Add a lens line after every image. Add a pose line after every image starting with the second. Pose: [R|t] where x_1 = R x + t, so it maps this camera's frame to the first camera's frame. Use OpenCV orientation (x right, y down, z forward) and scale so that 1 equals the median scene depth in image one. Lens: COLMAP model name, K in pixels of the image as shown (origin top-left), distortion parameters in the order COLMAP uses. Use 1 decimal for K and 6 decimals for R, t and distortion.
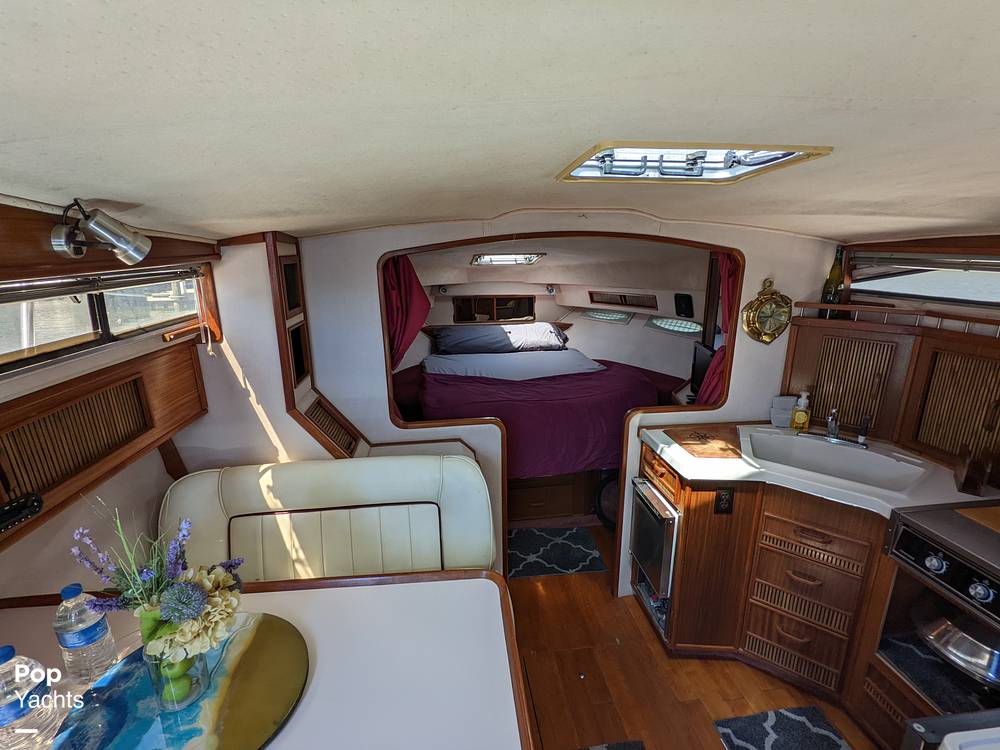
lens RADIAL K [[451.2, 0, 500.7], [0, 451.2, 378.6], [0, 0, 1]] dist [-0.003048, -0.000504]
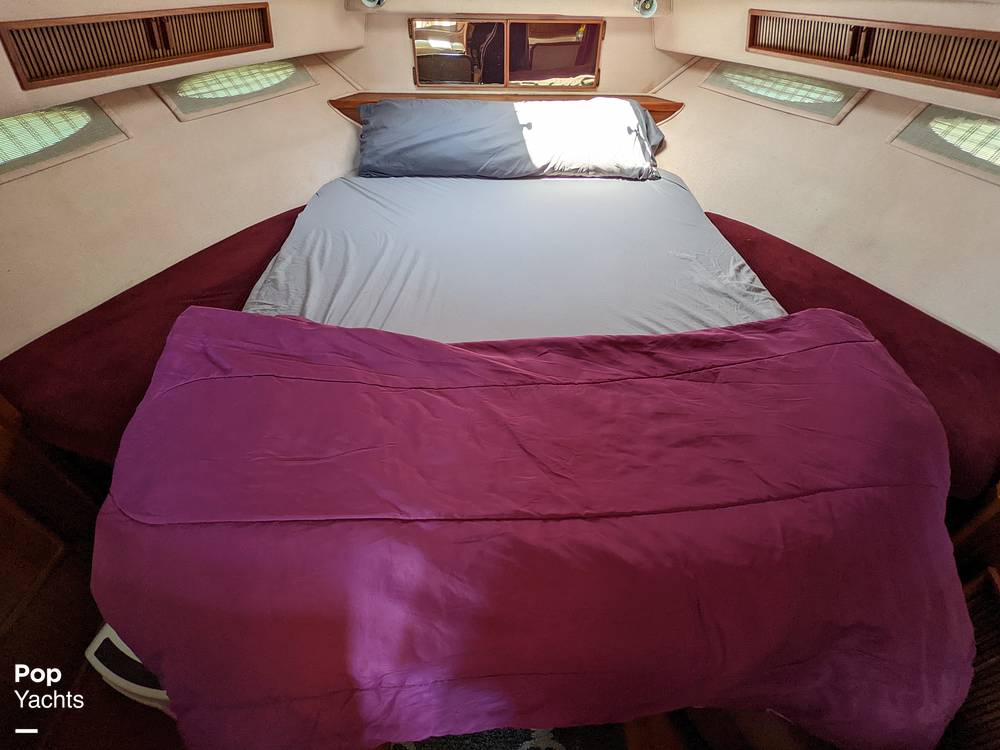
lens RADIAL K [[451.2, 0, 505.5], [0, 451.2, 375.1], [0, 0, 1]] dist [-0.003048, -0.000504]
pose [[0.990163, 0.109752, -0.086791, 0.059595], [-0.056299, 0.880351, 0.470970, -0.091751], [0.128096, -0.461451, 0.877869, 0.508496]]
